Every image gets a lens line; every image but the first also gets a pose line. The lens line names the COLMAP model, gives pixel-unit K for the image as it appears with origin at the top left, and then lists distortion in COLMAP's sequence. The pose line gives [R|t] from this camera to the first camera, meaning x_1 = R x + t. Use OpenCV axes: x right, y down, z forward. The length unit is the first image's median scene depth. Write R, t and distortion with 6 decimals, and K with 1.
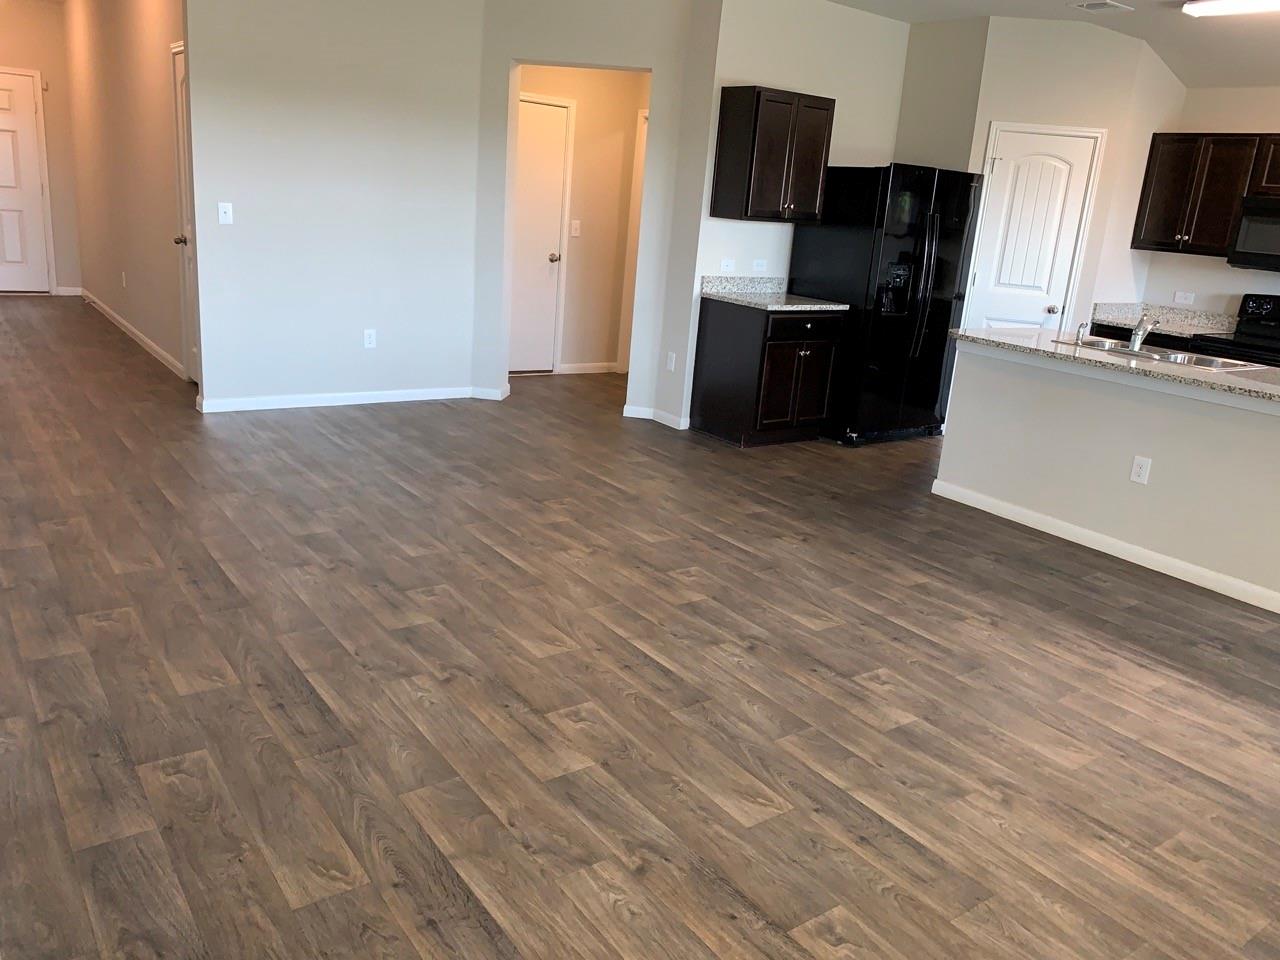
lens RADIAL K [[987.7, 0, 645.9], [0, 987.7, 462.3], [0, 0, 1]] dist [0.054247, -0.071522]
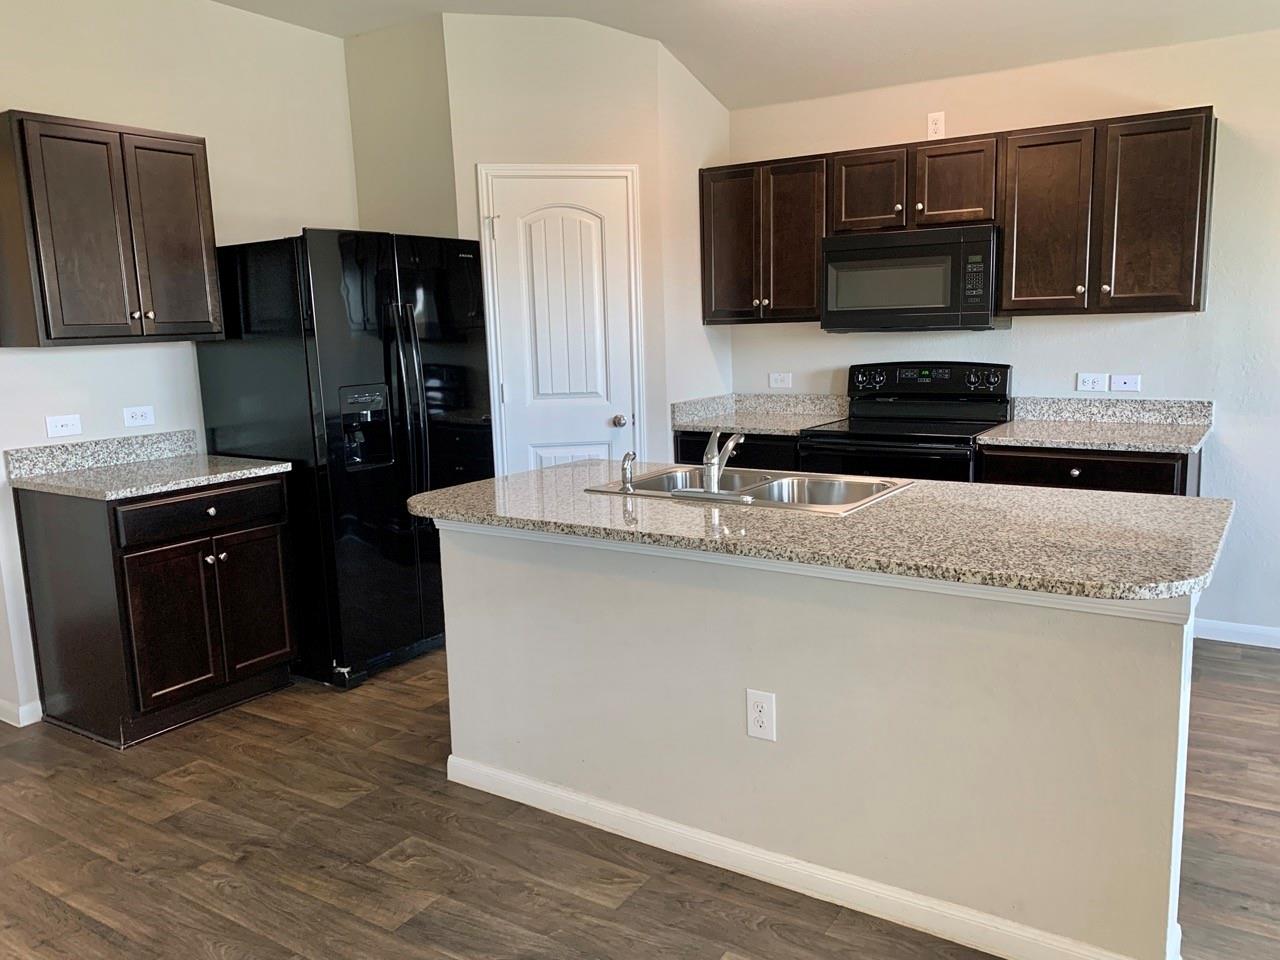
lens RADIAL K [[959.2, 0, 667.7], [0, 959.2, 479.0], [0, 0, 1]] dist [0.007227, 0.001027]
pose [[0.927197, -0.162963, 0.337266, 0.218490], [0.192879, 0.979569, -0.056939, -0.071675], [-0.321097, 0.117845, 0.939686, 0.380653]]
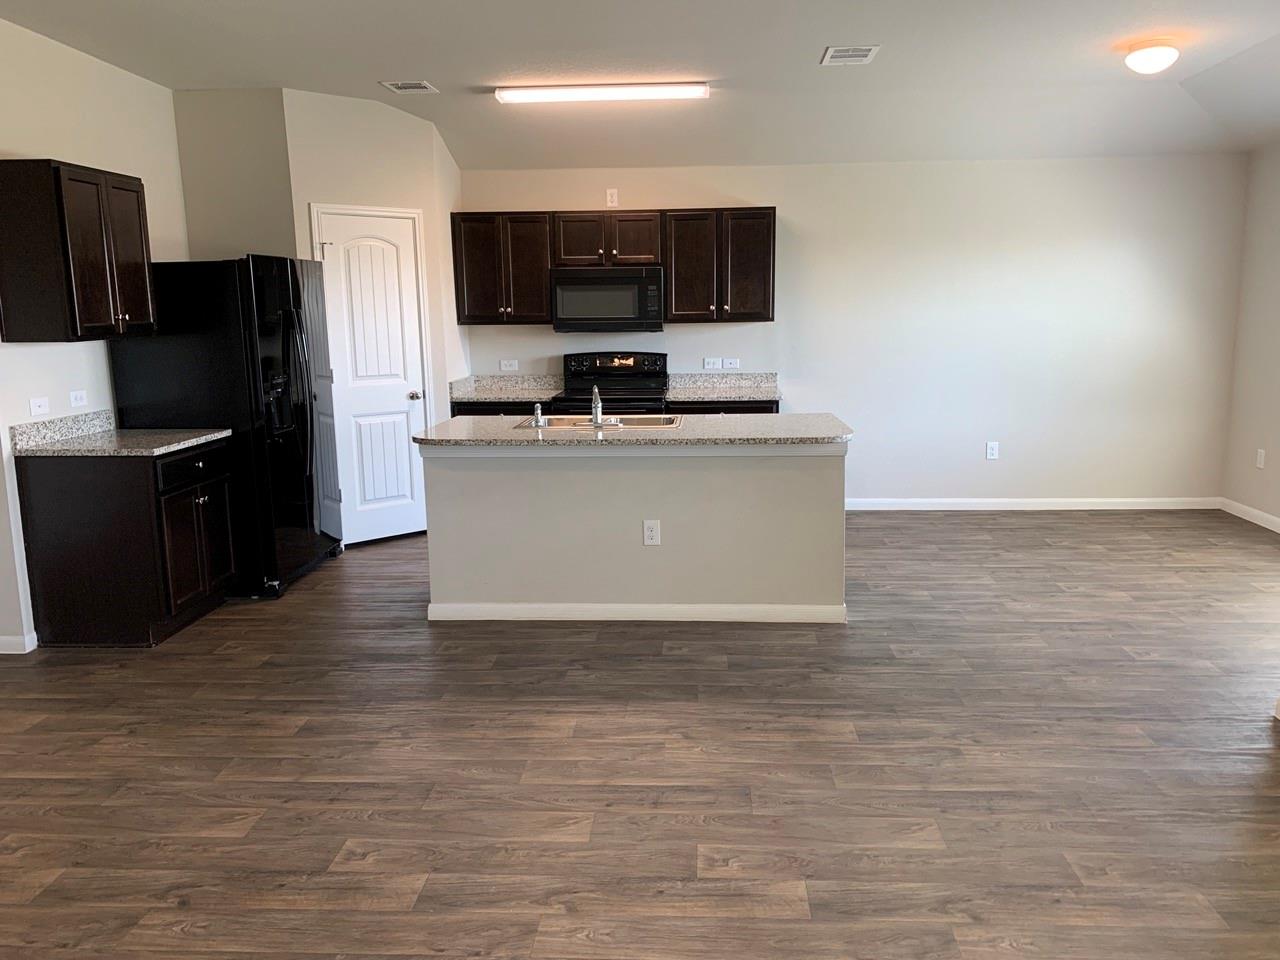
lens RADIAL K [[987.7, 0, 645.9], [0, 987.7, 462.3], [0, 0, 1]] dist [0.054247, -0.071522]
pose [[0.626770, -0.208851, 0.750693, -0.190723], [0.262629, 0.963661, 0.048826, -0.084477], [-0.733611, 0.166551, 0.658844, 0.235045]]
